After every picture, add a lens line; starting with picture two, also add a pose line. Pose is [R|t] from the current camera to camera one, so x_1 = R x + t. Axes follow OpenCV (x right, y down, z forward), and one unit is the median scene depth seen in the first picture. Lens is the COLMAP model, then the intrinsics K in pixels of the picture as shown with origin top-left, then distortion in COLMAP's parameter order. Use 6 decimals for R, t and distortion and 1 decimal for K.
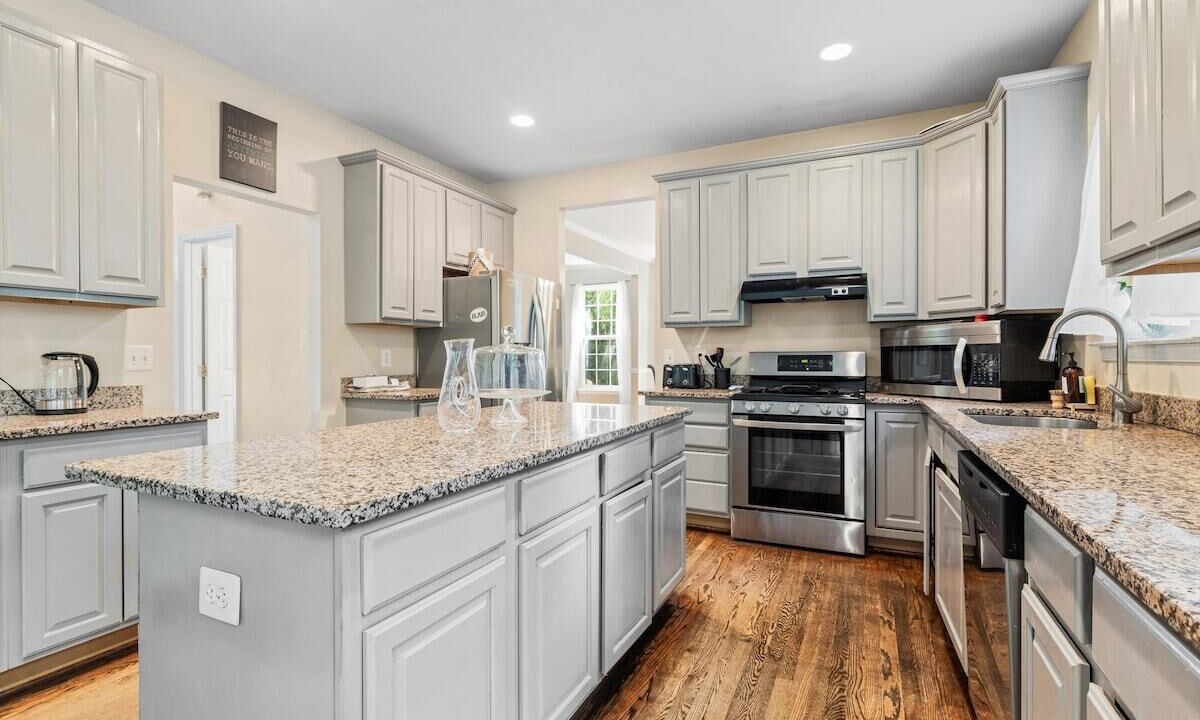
lens RADIAL K [[550.8, 0, 602.1], [0, 550.8, 358.6], [0, 0, 1]] dist [-0.002568, -0.000902]
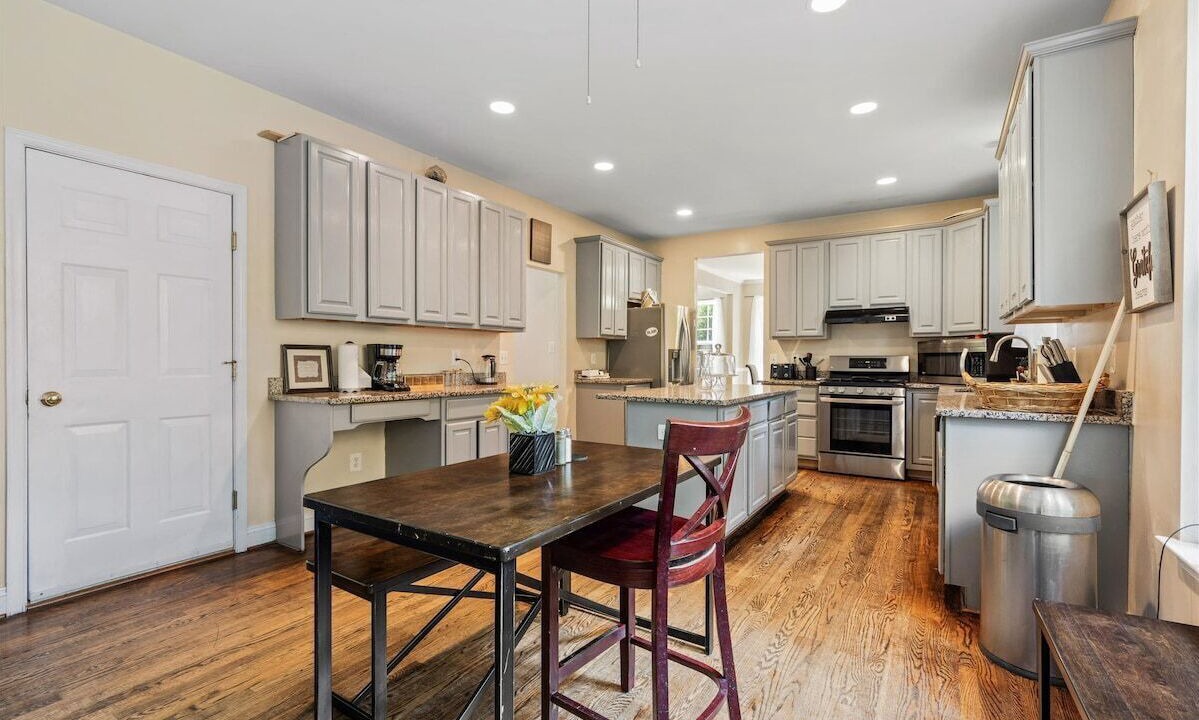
lens RADIAL K [[529.5, 0, 600.3], [0, 529.5, 359.7], [0, 0, 1]] dist [-0.001723, 0.000013]
pose [[0.991853, 0.004818, -0.127300, -0.202554], [-0.004988, 0.999987, -0.001018, 0.003671], [0.127294, 0.001645, 0.991864, -0.614239]]
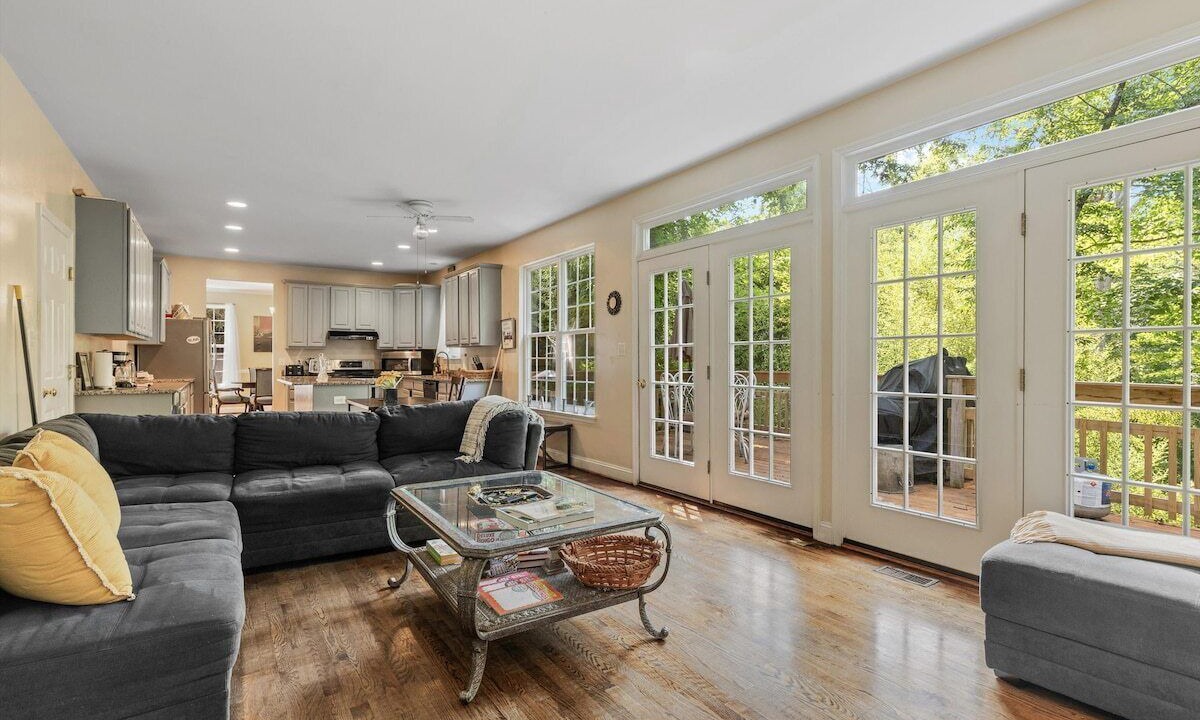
lens RADIAL K [[550.8, 0, 607.1], [0, 550.8, 365.0], [0, 0, 1]] dist [-0.002568, -0.000902]
pose [[0.489563, -0.003410, 0.871961, -1.356704], [0.000148, 0.999993, 0.003828, 0.001700], [-0.871968, -0.001745, 0.489560, -1.355463]]
